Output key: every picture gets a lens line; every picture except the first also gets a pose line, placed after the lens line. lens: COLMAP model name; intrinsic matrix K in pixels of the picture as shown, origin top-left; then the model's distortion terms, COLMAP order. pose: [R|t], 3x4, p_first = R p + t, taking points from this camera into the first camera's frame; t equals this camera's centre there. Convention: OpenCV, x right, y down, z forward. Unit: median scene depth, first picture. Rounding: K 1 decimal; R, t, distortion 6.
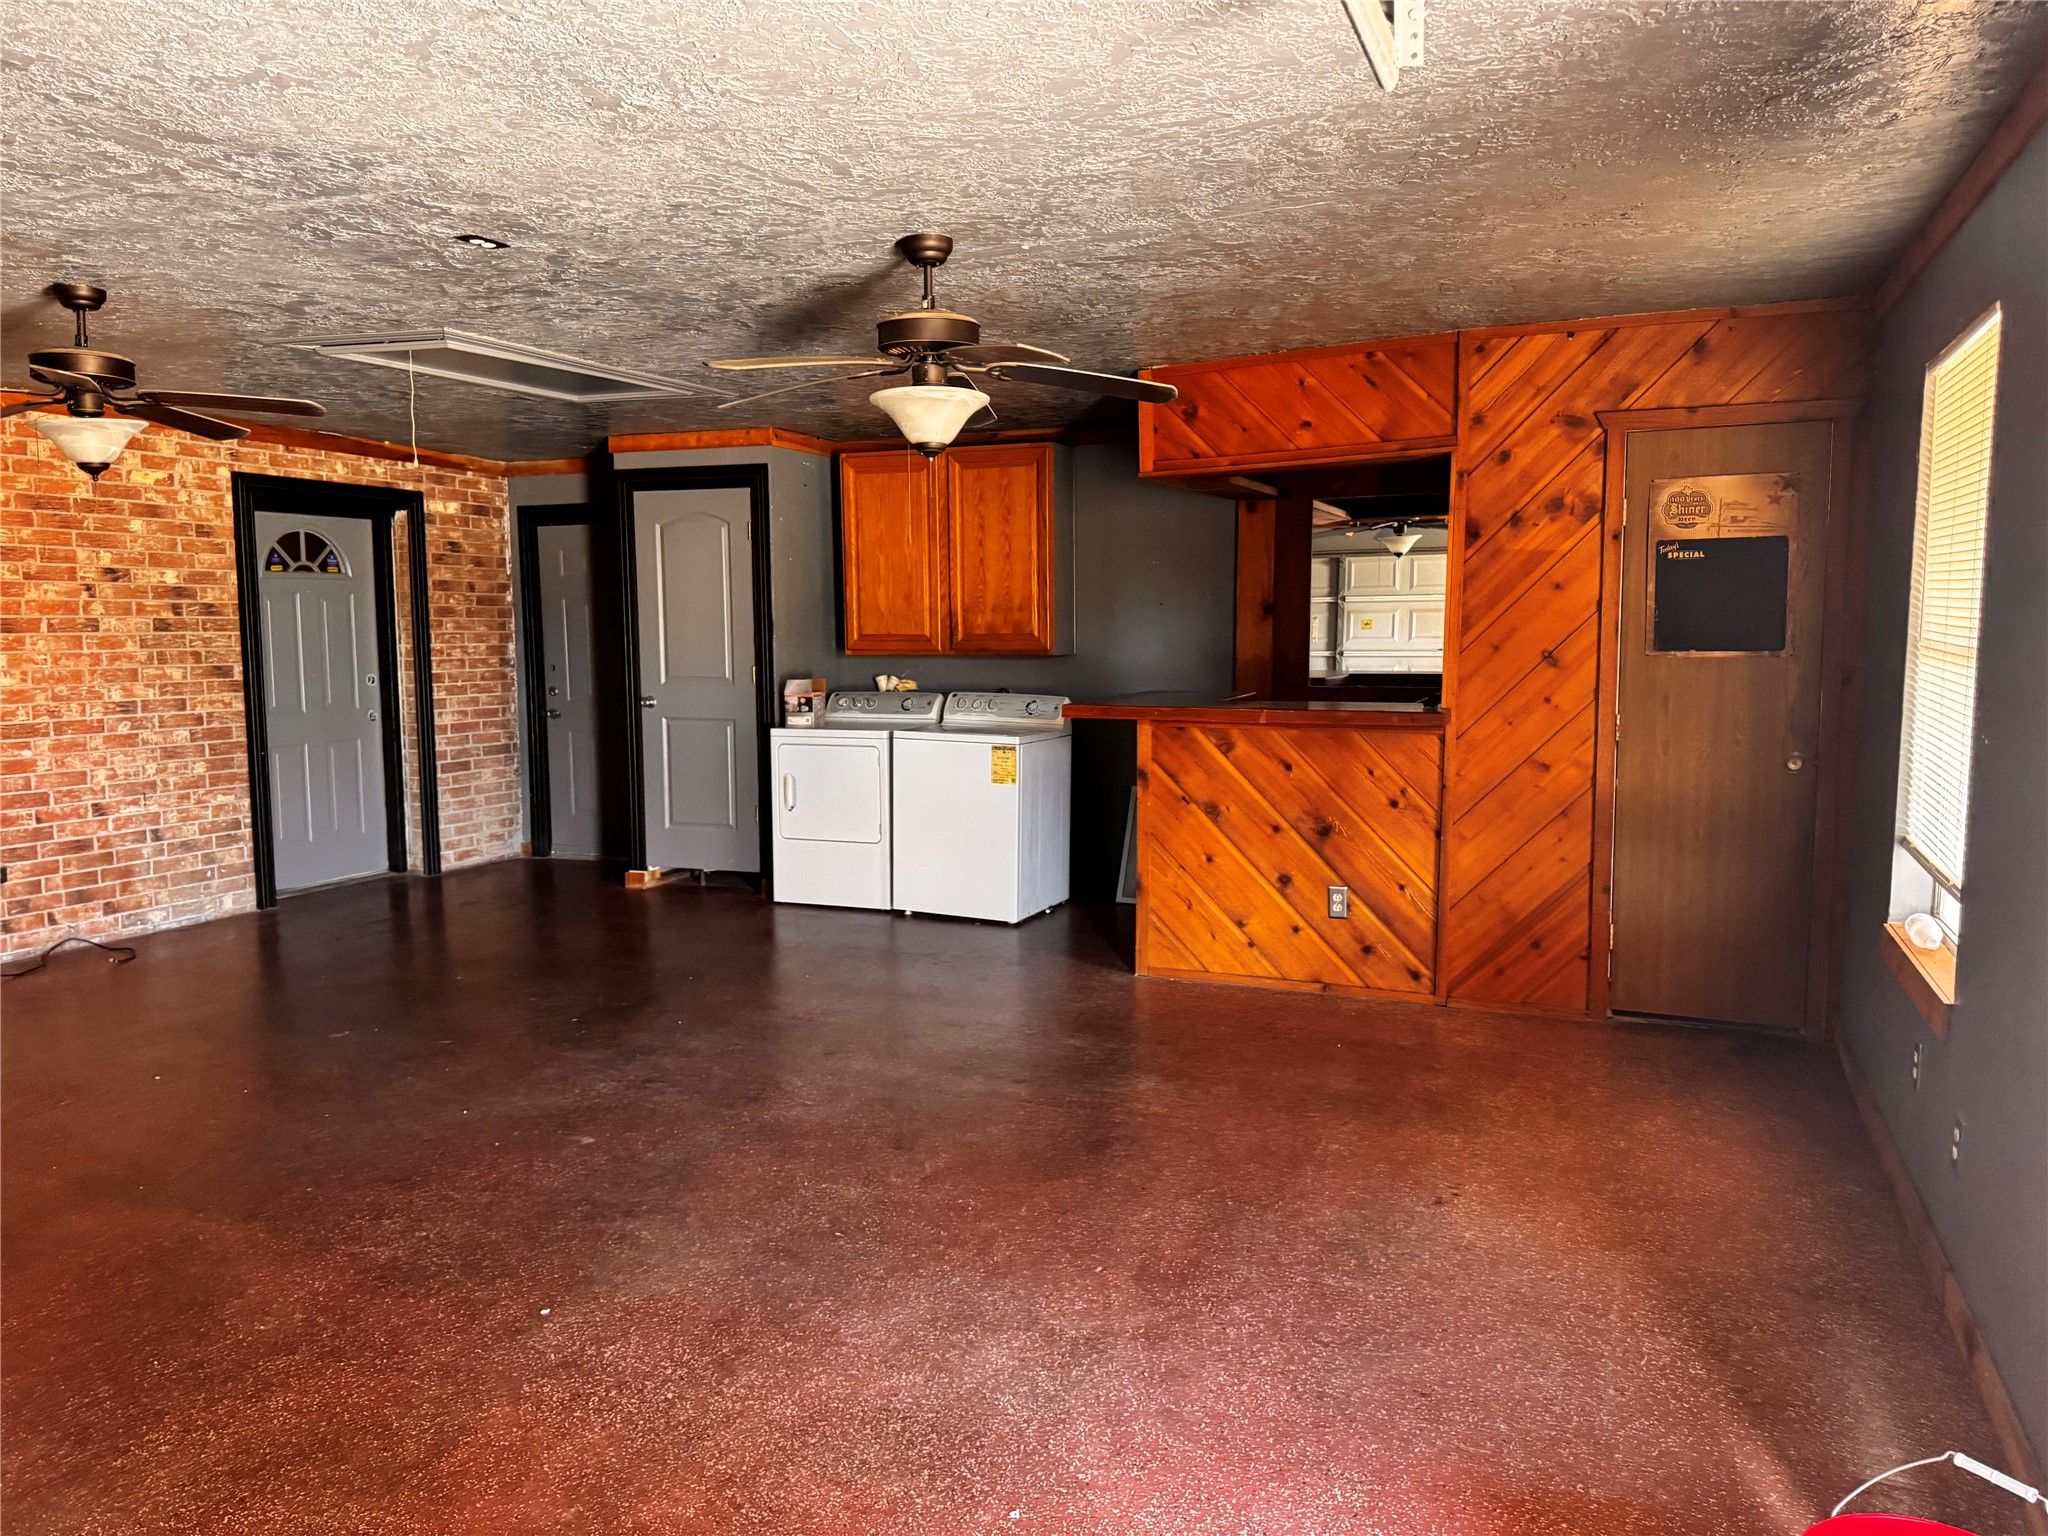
lens RADIAL K [[1460.3, 0, 1024.0], [0, 1460.3, 768.0], [0, 0, 1]] dist [0.086213, -0.107197]
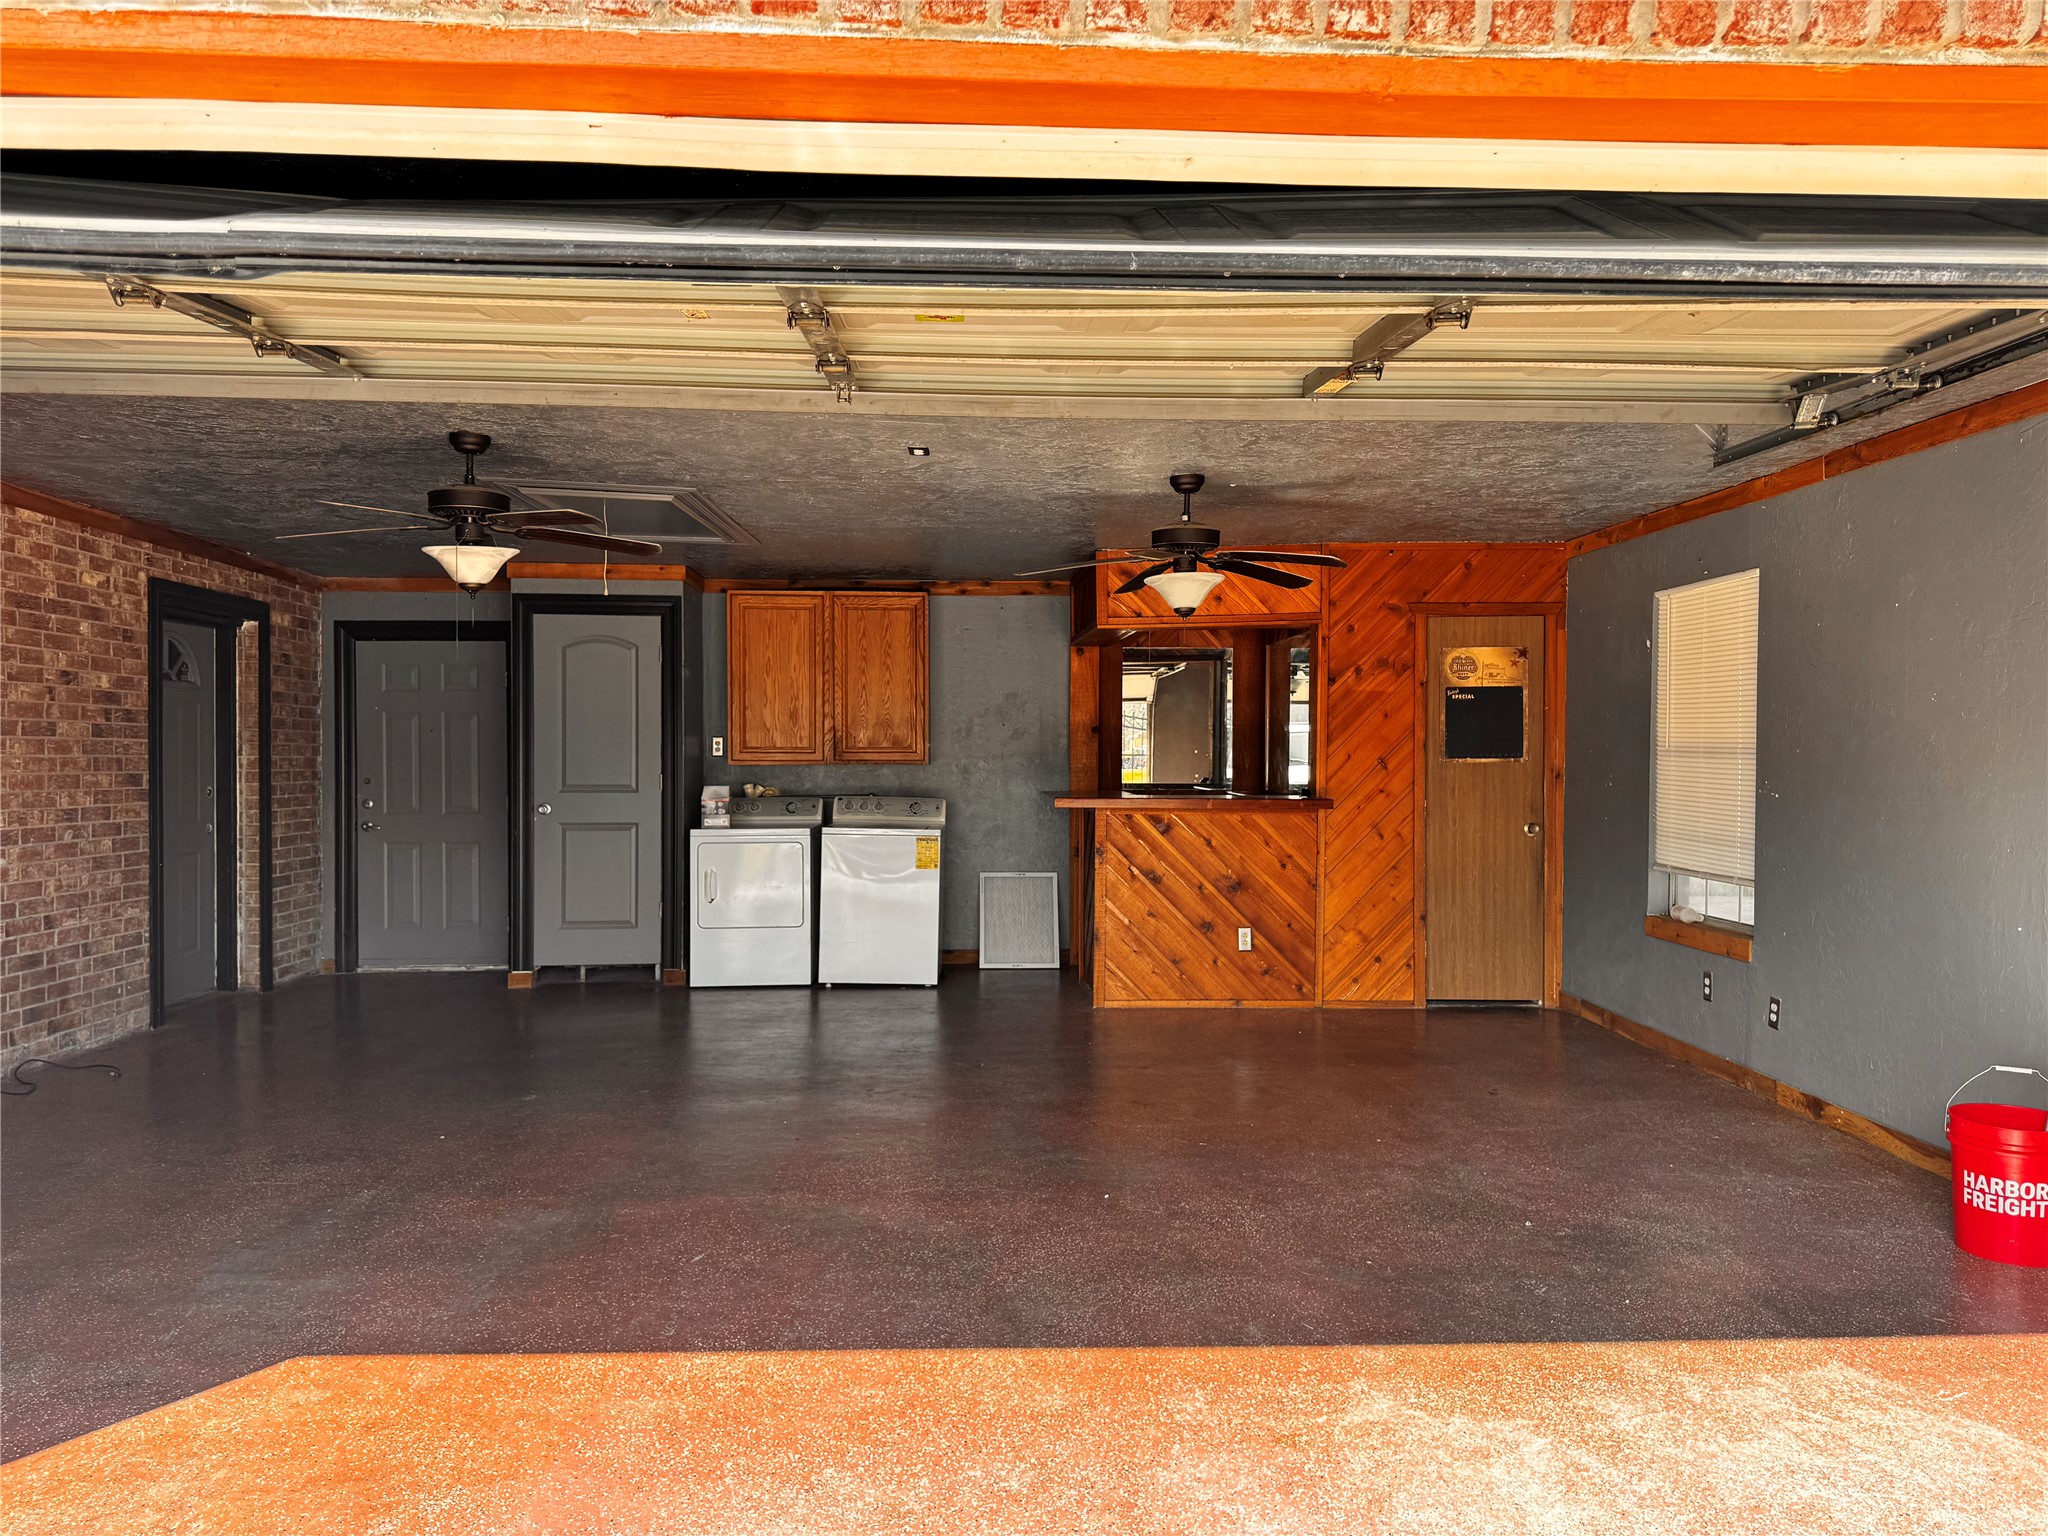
lens RADIAL K [[1449.6, 0, 1024.0], [0, 1449.6, 768.0], [0, 0, 1]] dist [0.121957, -0.140746]
pose [[0.902011, 0.003471, 0.431699, -0.447848], [0.036061, 0.995867, -0.083352, 0.029994], [-0.430204, 0.090752, 0.898158, -0.124483]]
